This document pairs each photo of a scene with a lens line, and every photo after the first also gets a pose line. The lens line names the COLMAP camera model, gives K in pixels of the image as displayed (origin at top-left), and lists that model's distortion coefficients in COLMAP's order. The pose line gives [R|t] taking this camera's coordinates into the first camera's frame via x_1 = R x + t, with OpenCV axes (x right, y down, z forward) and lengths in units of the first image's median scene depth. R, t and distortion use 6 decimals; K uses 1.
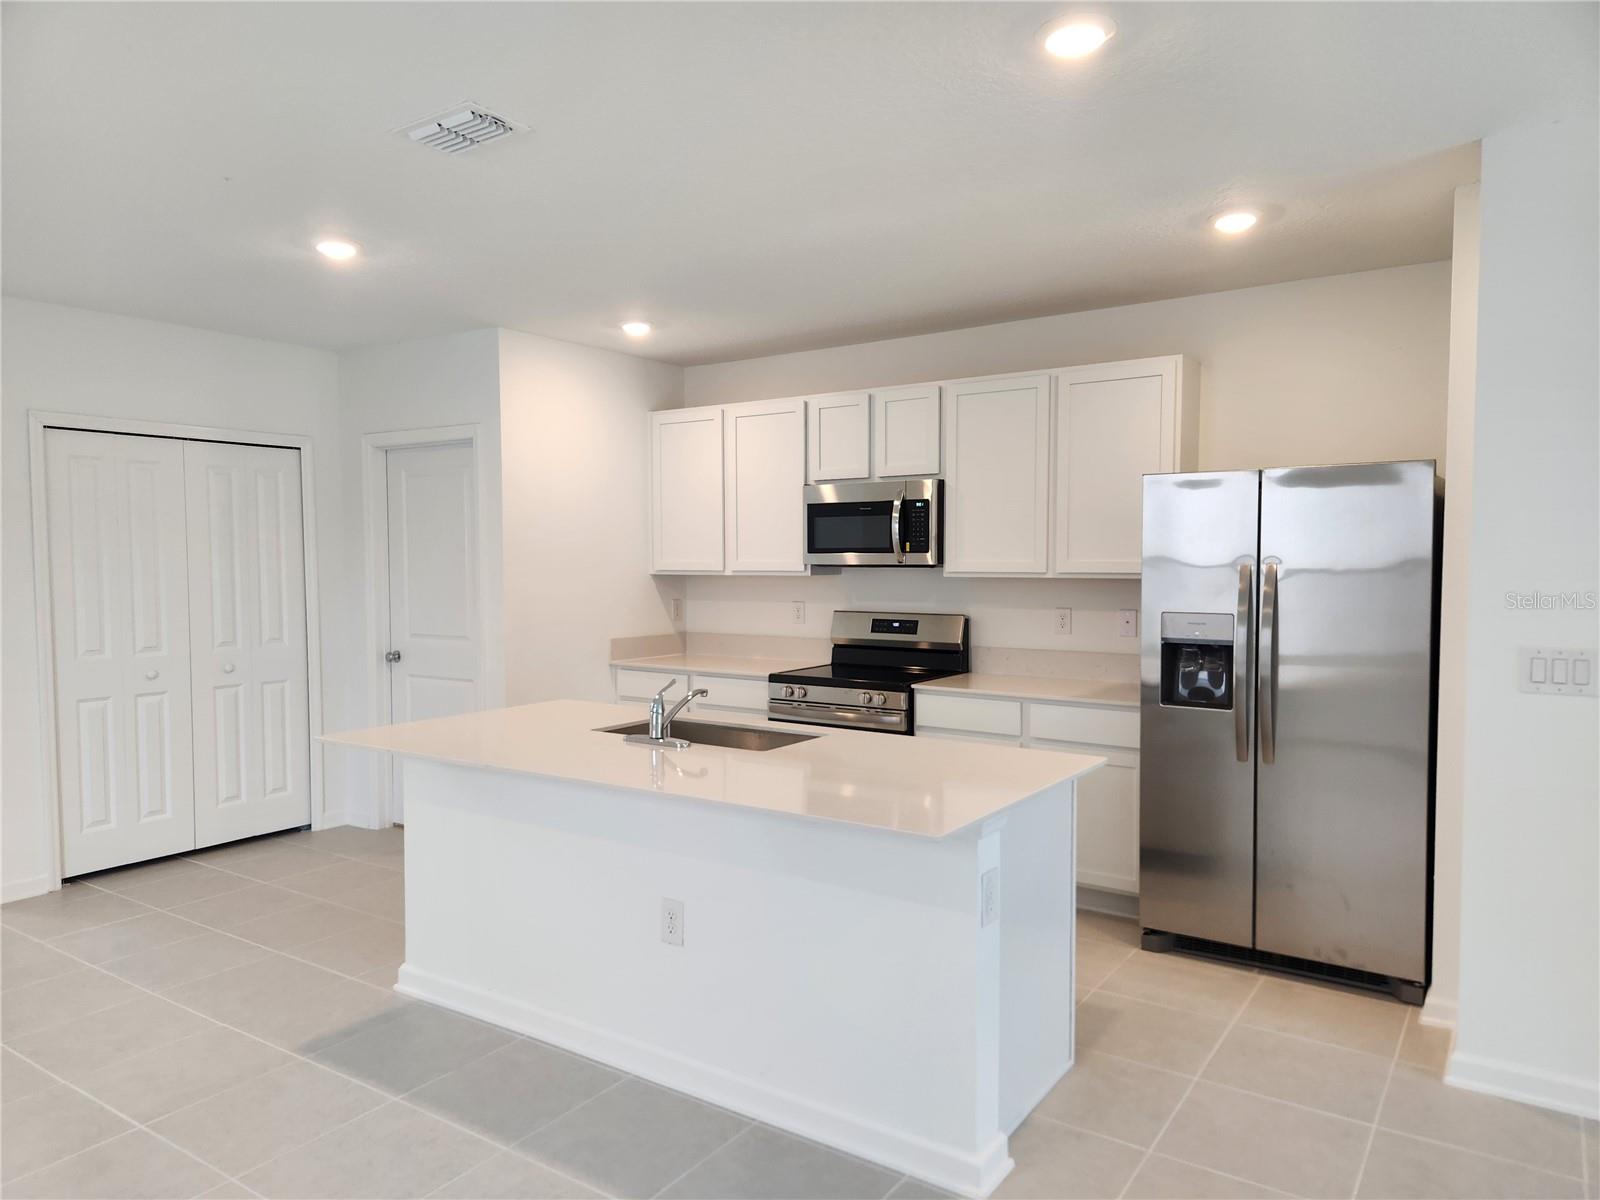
lens RADIAL K [[1056.8, 0, 805.0], [0, 1056.8, 604.1], [0, 0, 1]] dist [0.044615, -0.000393]
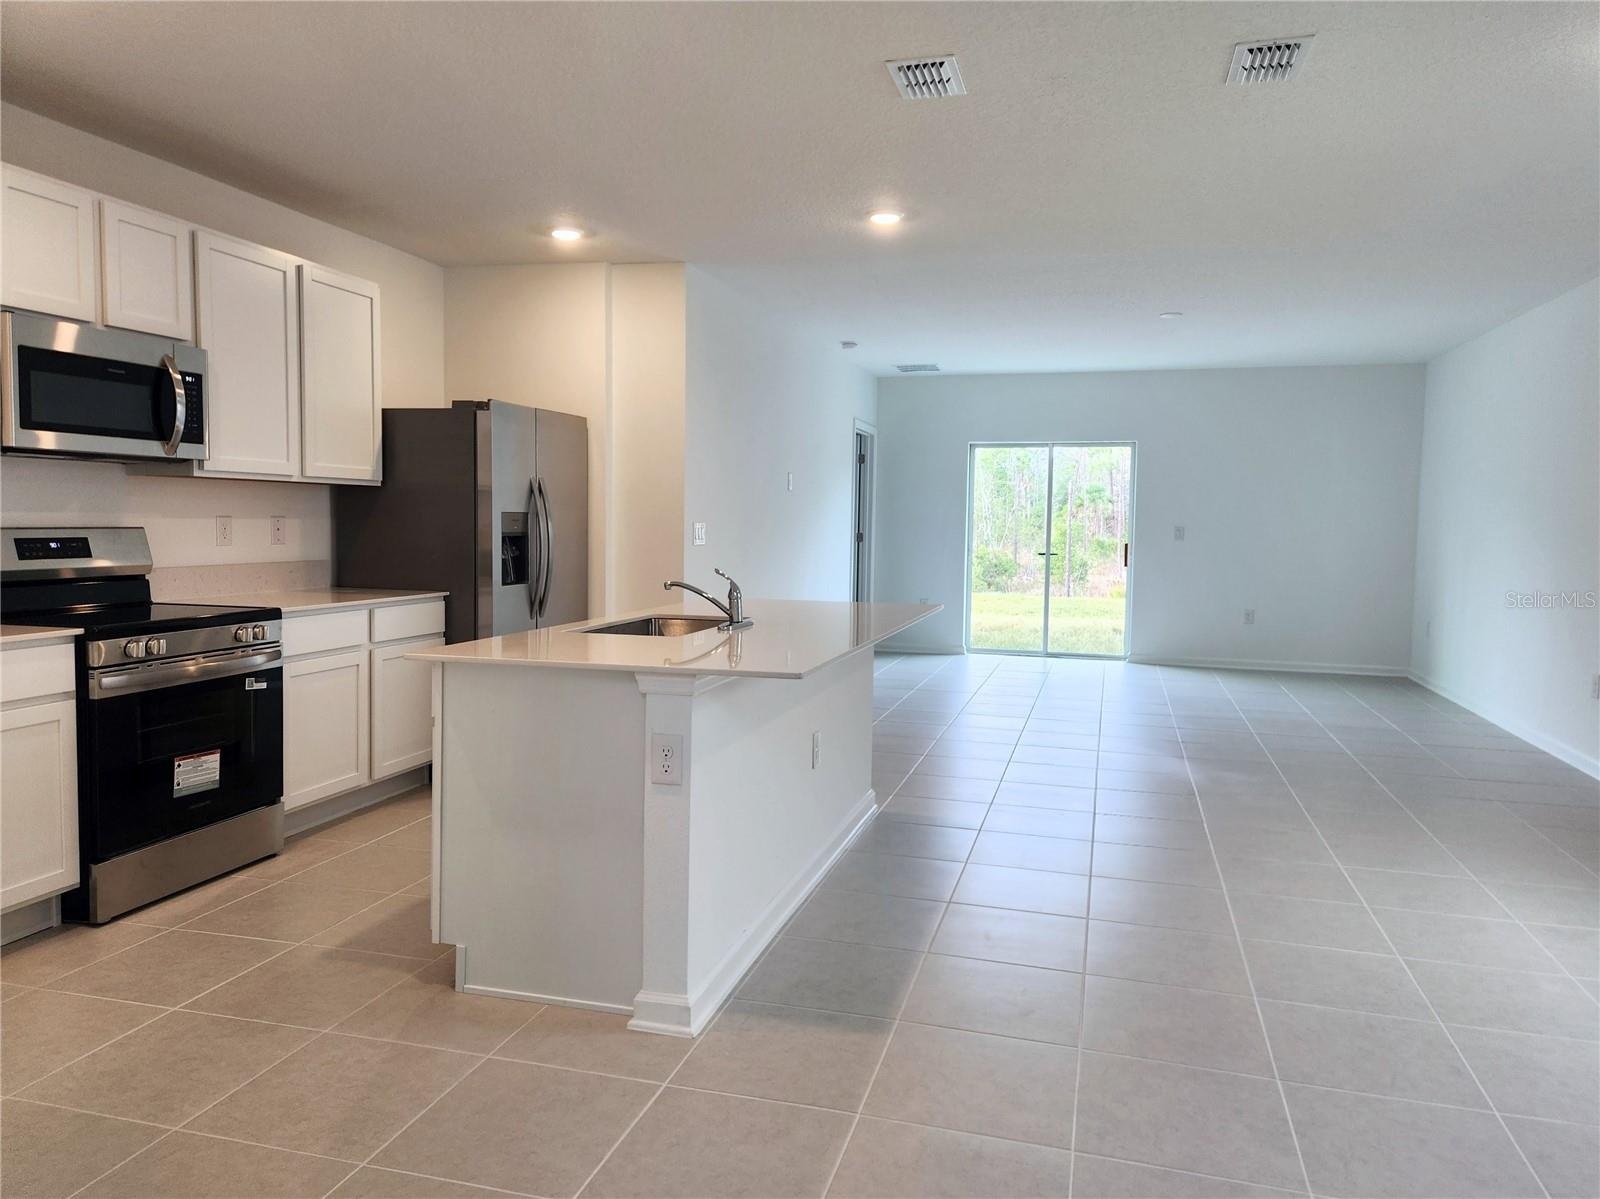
lens RADIAL K [[1130.1, 0, 798.9], [0, 1130.1, 596.2], [0, 0, 1]] dist [0.006890, 0.000179]
pose [[-0.300473, -0.068489, 0.951328, -0.749224], [0.025950, 0.996462, 0.079935, 0.006478], [-0.953437, 0.048705, -0.297632, 0.777081]]
